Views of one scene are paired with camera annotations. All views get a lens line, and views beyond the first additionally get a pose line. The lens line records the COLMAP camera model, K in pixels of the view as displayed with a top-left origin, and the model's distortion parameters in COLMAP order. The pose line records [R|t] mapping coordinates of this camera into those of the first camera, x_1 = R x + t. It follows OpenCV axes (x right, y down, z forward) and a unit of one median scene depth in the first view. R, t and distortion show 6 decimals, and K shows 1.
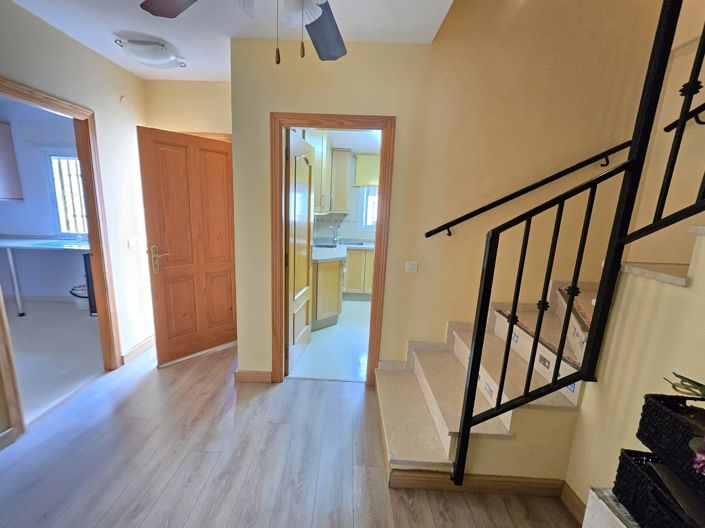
lens RADIAL K [[296.0, 0, 352.5], [0, 296.0, 264.0], [0, 0, 1]] dist [0.000296, -0.000012]
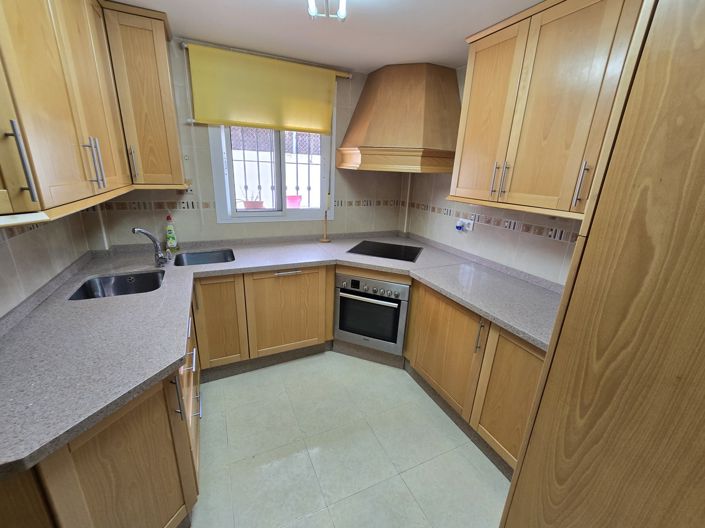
lens RADIAL K [[296.0, 0, 352.5], [0, 296.0, 264.0], [0, 0, 1]] dist [0.000296, -0.000012]
pose [[0.903493, -0.124284, 0.410188, 0.013277], [0.073287, 0.987738, 0.137851, -0.105820], [-0.422291, -0.094486, 0.901522, 0.504804]]
